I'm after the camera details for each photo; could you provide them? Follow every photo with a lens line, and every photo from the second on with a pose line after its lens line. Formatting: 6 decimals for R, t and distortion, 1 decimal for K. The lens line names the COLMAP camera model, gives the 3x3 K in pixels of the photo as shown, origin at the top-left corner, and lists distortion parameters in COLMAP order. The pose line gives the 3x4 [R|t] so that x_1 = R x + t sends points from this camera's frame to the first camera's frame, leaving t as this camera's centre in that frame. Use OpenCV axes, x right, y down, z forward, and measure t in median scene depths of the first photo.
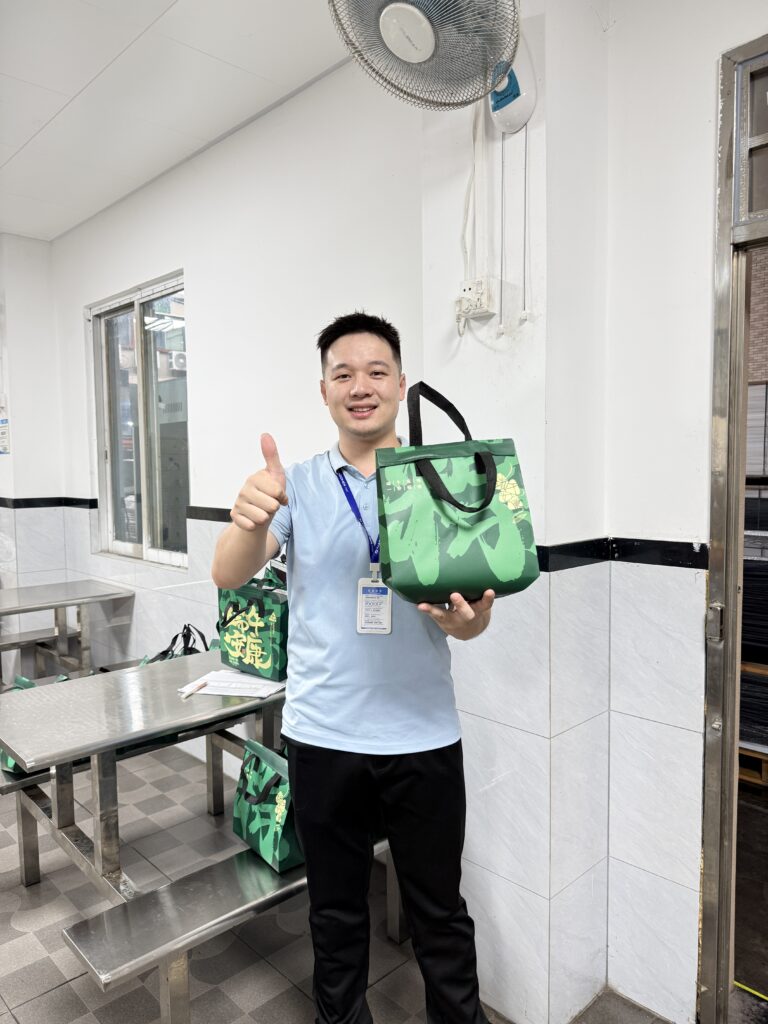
lens RADIAL K [[711.1, 0, 384.0], [0, 711.1, 512.0], [0, 0, 1]] dist [-0.004902, 0.006715]
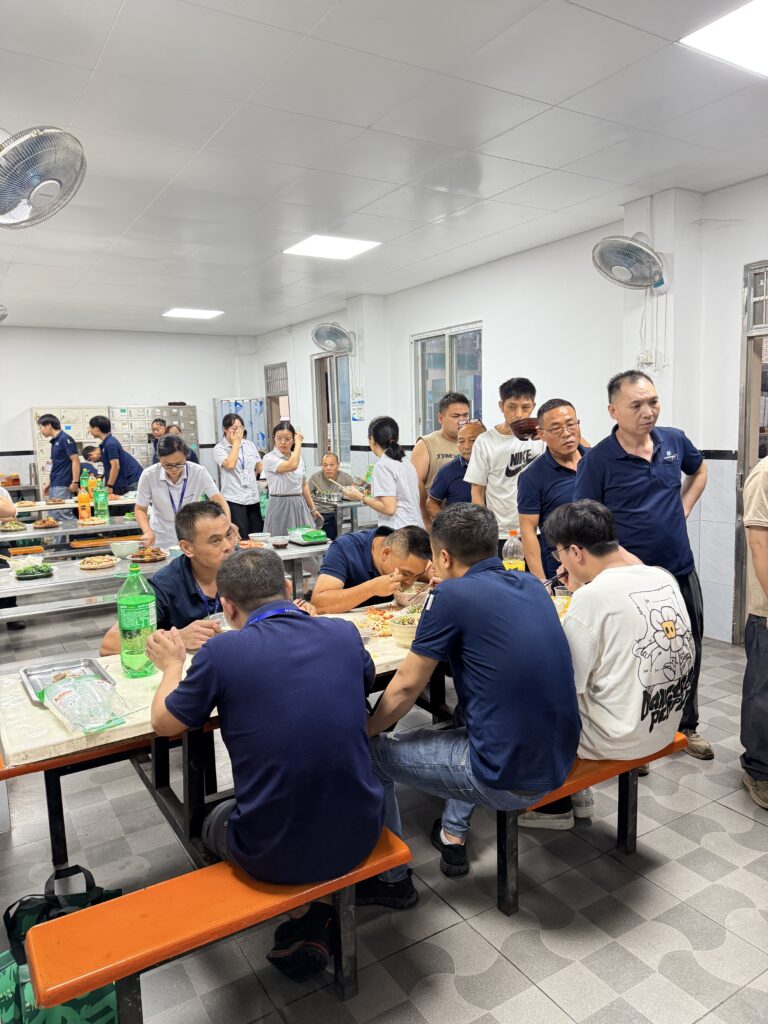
lens RADIAL K [[711.1, 0, 384.0], [0, 711.1, 512.0], [0, 0, 1]] dist [-0.004902, 0.006715]
pose [[0.978571, 0.005732, -0.205829, -0.272613], [0.006314, 0.998307, 0.057822, 0.111427], [0.205812, -0.057883, 0.976878, -1.796264]]
